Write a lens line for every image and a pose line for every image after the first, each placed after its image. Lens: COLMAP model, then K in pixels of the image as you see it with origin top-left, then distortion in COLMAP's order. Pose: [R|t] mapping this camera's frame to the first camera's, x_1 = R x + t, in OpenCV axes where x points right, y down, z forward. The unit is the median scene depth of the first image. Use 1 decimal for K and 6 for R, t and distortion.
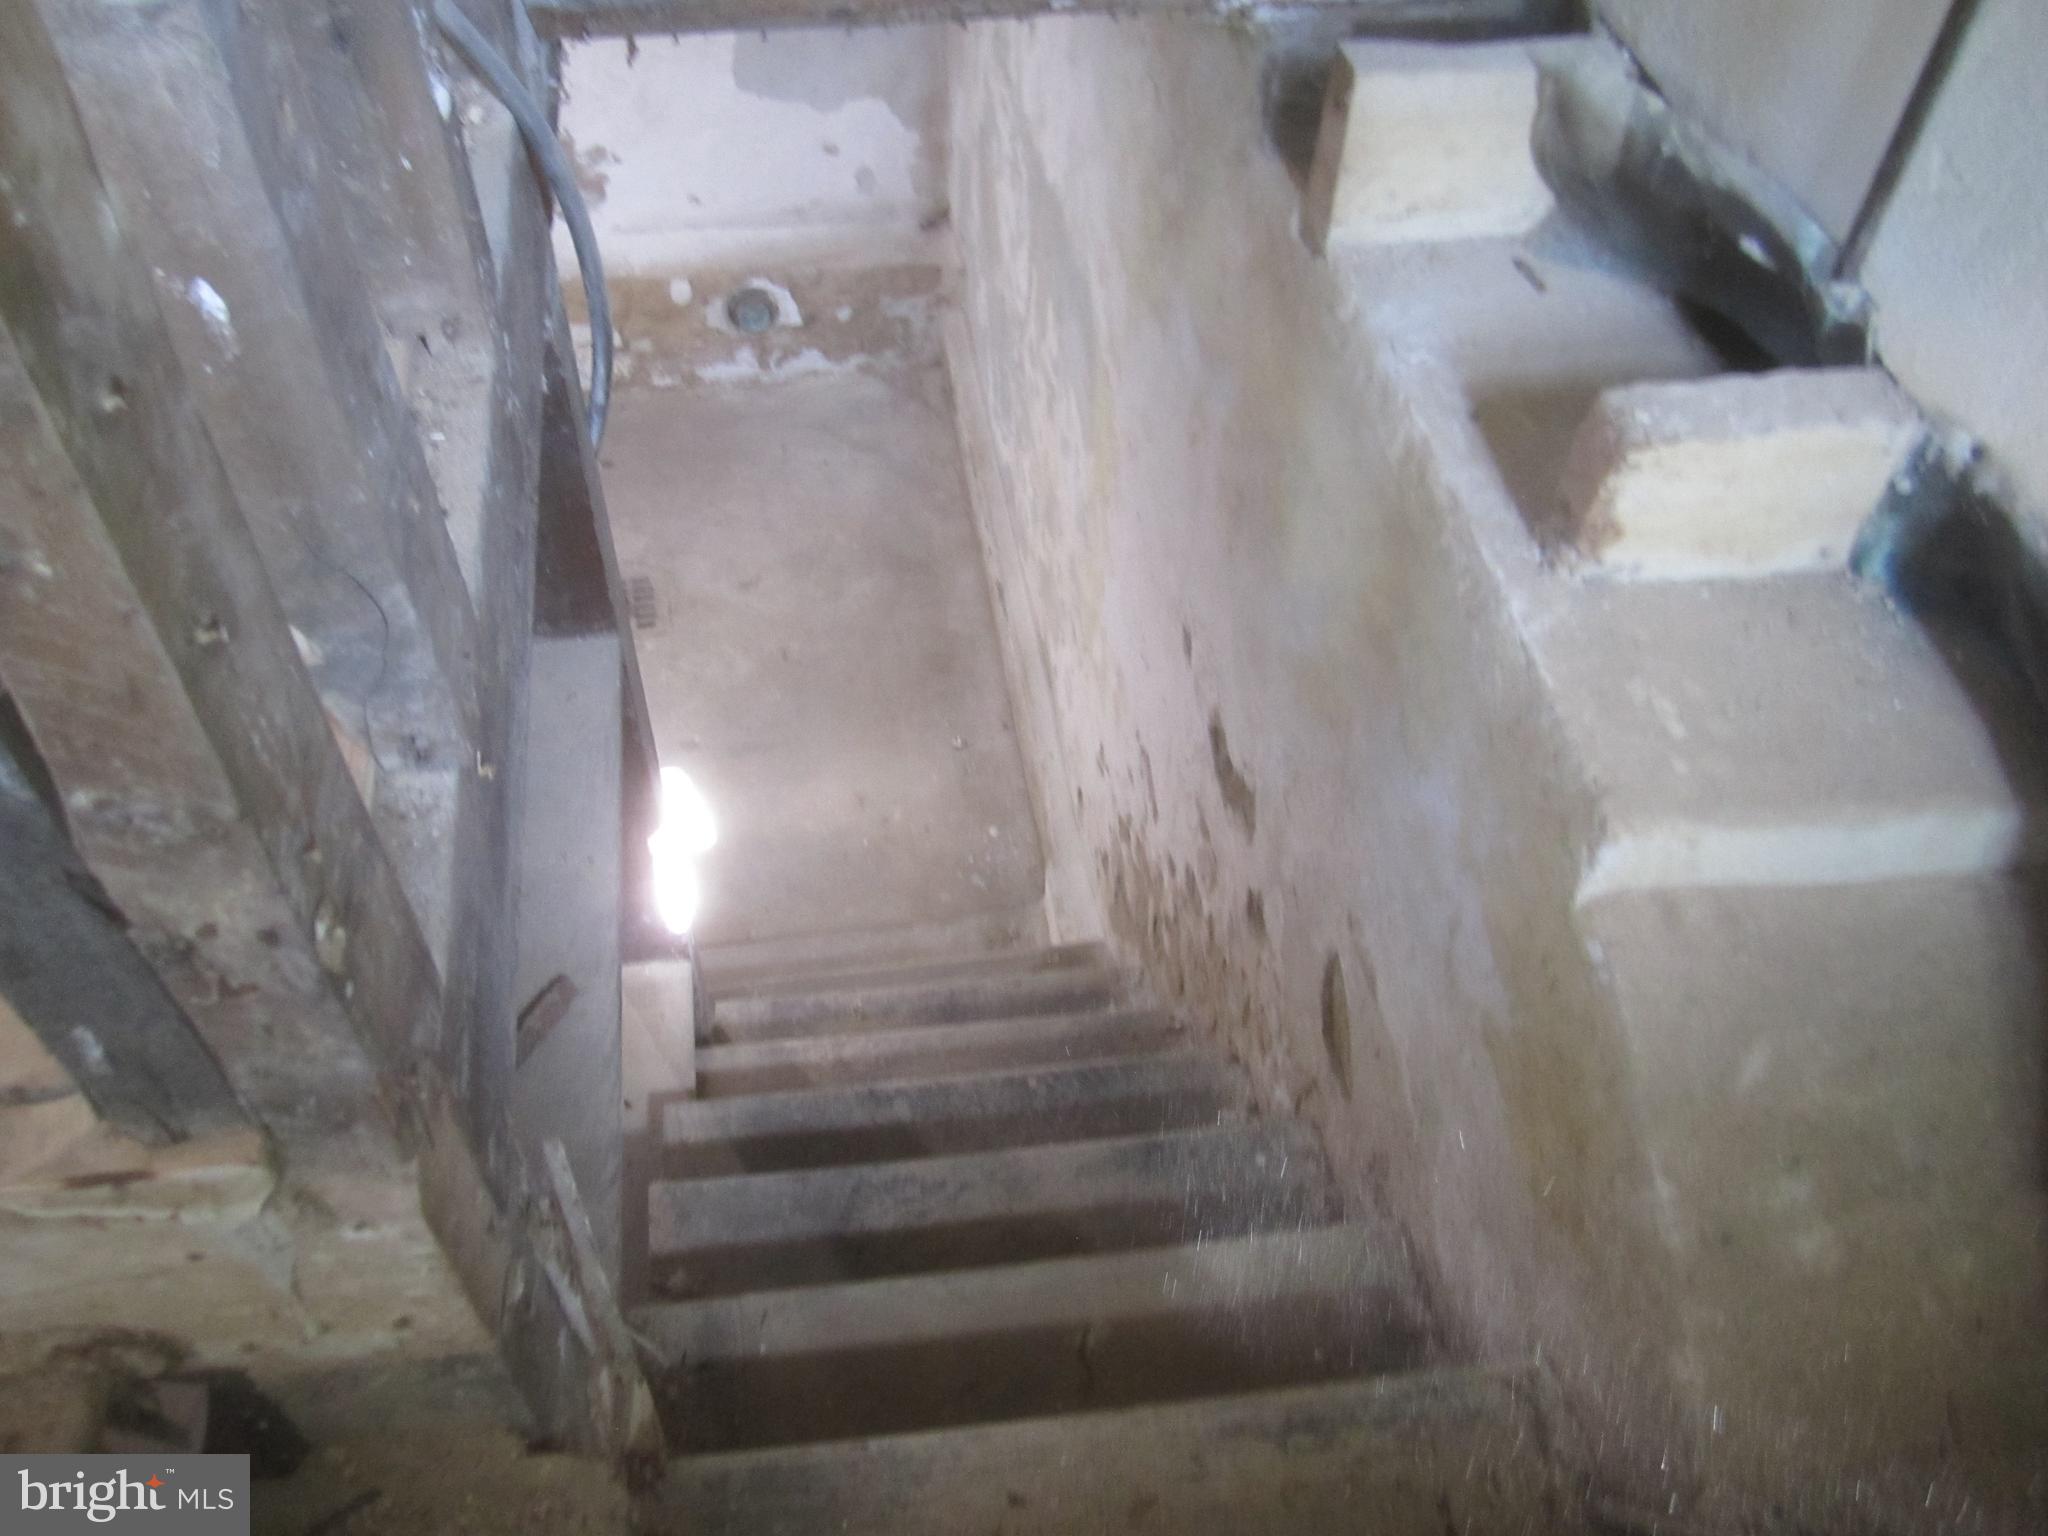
lens RADIAL K [[1699.3, 0, 1024.0], [0, 1699.3, 768.0], [0, 0, 1]] dist [-0.052025, 0.014248]
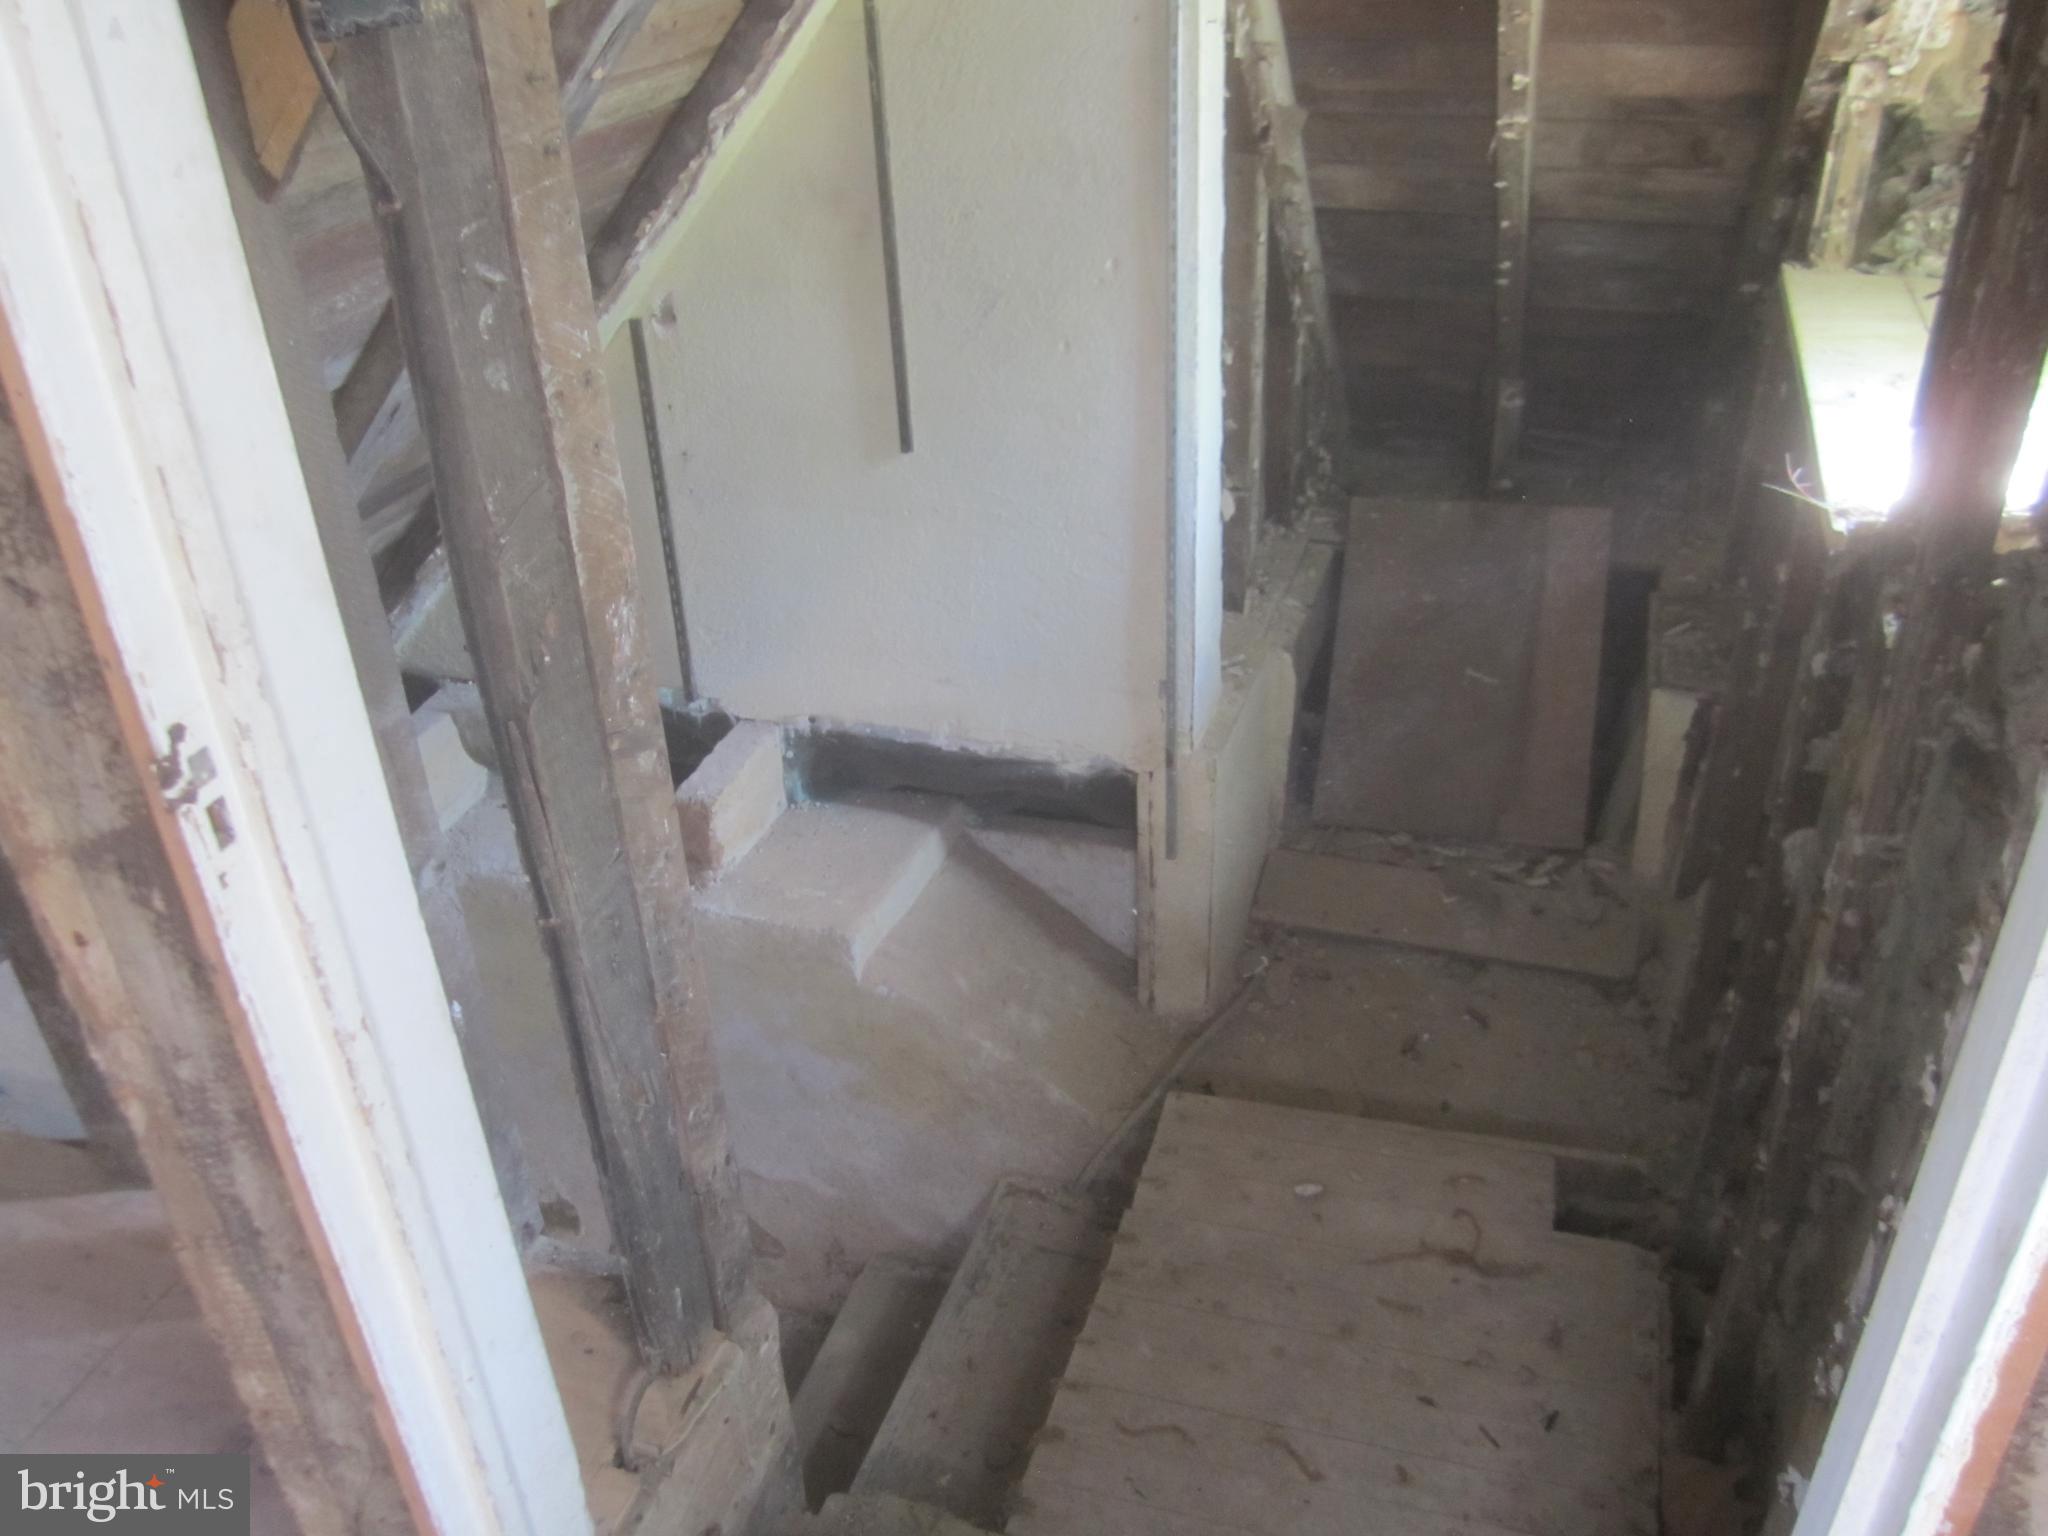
lens RADIAL K [[1699.3, 0, 1024.0], [0, 1699.3, 768.0], [0, 0, 1]] dist [-0.052025, 0.014248]
pose [[0.446468, -0.506583, 0.737591, -0.933030], [0.711792, 0.700586, 0.050316, -0.058329], [-0.542235, 0.502547, 0.673371, -0.581618]]
